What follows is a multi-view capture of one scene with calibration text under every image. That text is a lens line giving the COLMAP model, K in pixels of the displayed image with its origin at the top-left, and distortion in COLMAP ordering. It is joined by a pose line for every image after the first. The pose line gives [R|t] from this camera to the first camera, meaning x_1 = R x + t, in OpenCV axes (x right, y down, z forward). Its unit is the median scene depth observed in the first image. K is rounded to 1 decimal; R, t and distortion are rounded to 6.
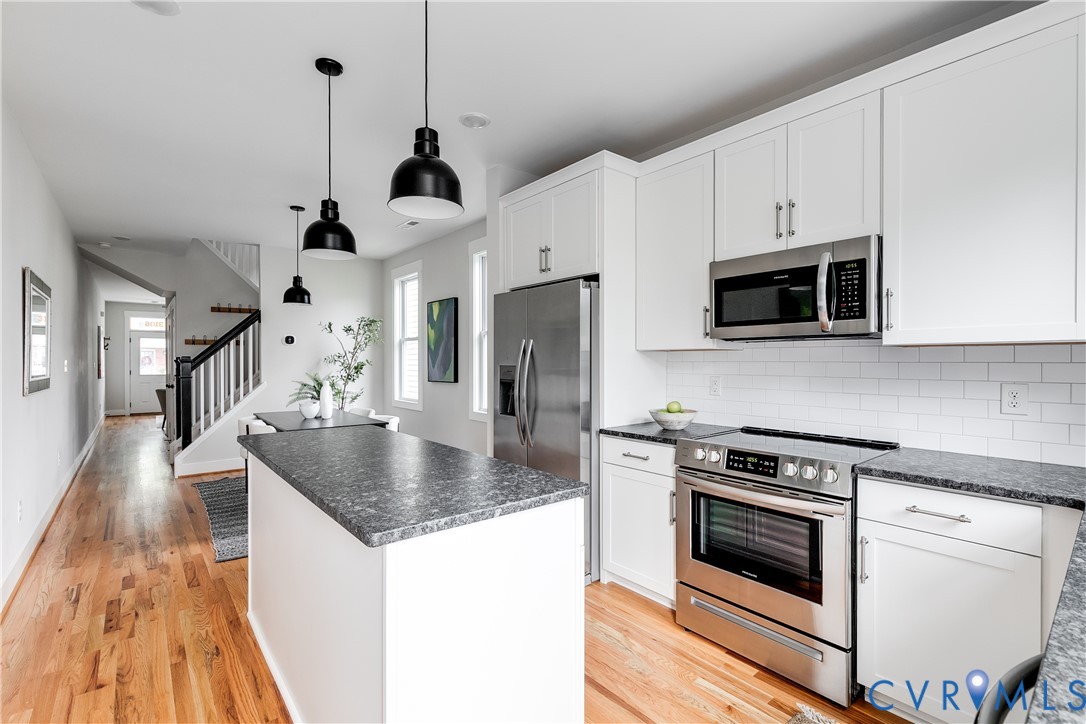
lens RADIAL K [[483.2, 0, 547.2], [0, 483.2, 363.6], [0, 0, 1]] dist [0.000800, 0.000084]
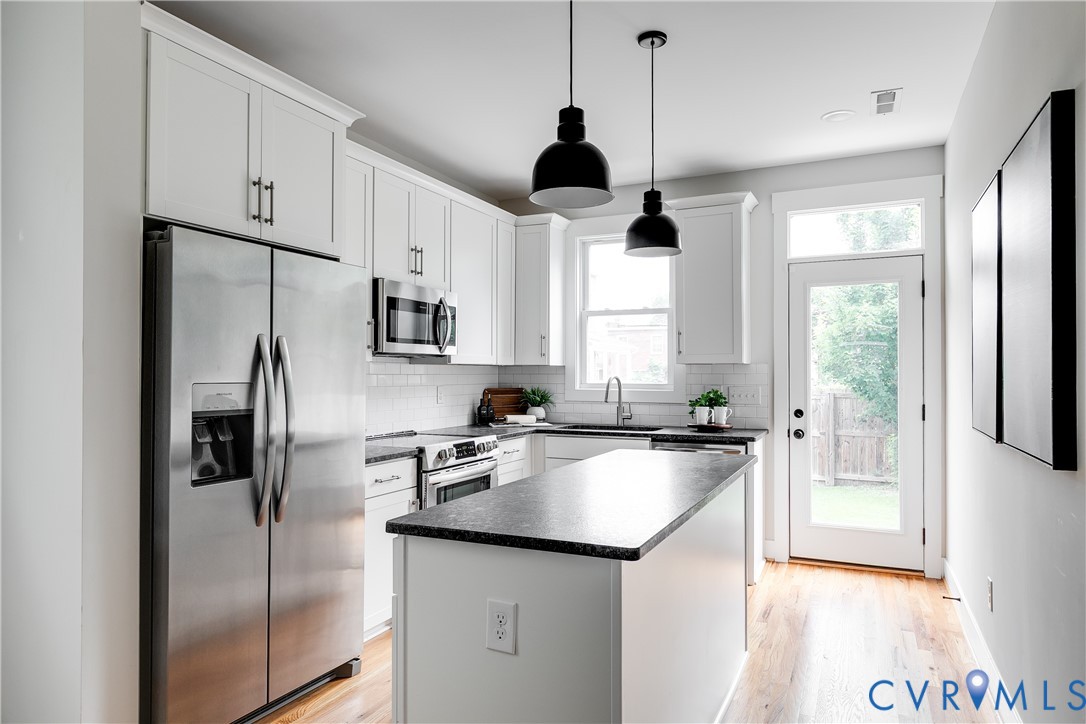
lens RADIAL K [[687.1, 0, 544.0], [0, 687.1, 365.5], [0, 0, 1]] dist [-0.000844, -0.000041]
pose [[-0.421658, 0.010058, 0.906699, -1.033439], [0.004199, 0.999949, -0.009139, -0.007924], [-0.906745, -0.000046, -0.421679, 1.184853]]
